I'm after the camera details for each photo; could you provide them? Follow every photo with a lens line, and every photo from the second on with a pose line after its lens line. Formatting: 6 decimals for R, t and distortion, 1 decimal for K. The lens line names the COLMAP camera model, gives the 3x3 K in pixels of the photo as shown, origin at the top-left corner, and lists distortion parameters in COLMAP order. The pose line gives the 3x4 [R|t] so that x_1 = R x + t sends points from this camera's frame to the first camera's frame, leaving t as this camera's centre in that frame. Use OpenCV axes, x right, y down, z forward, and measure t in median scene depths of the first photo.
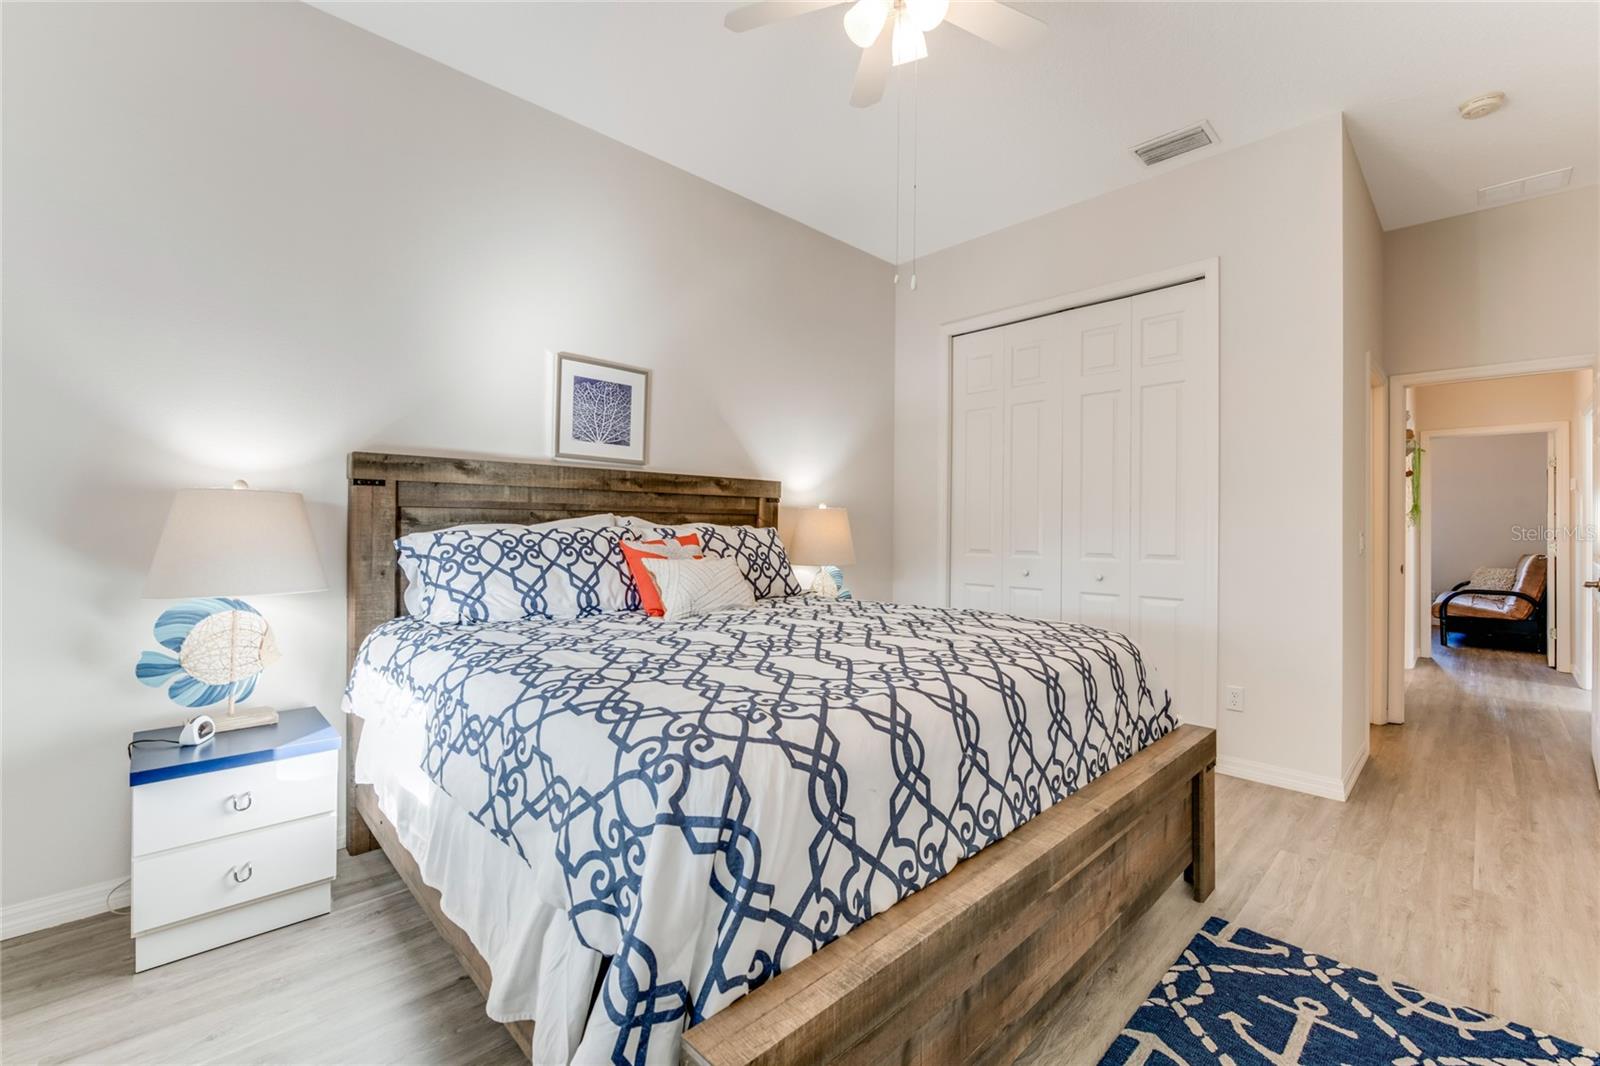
lens RADIAL K [[656.1, 0, 800.0], [0, 656.1, 533.0], [0, 0, 1]] dist [-0.010501, -0.000189]
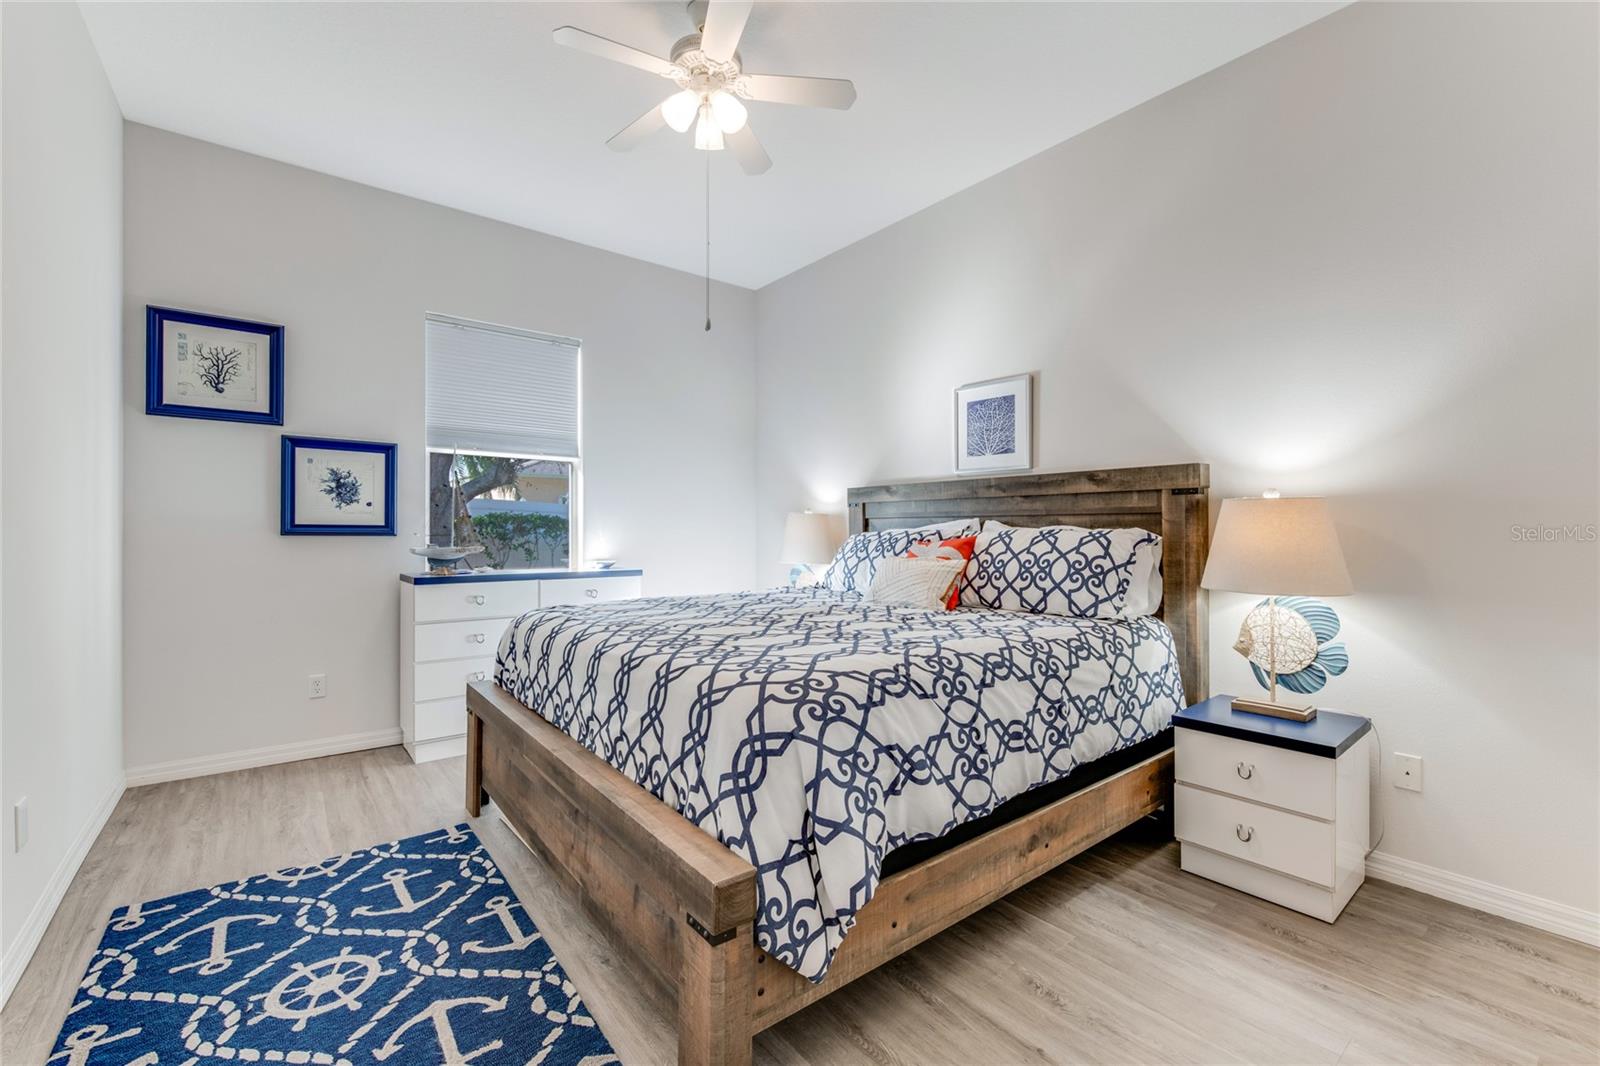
lens RADIAL K [[670.0, 0, 796.1], [0, 670.0, 524.2], [0, 0, 1]] dist [0.000977, -0.000025]
pose [[-0.097693, -0.018013, -0.995054, 0.853812], [-0.013397, 0.999769, -0.016783, 0.002895], [0.995126, 0.011691, -0.097912, 0.790999]]
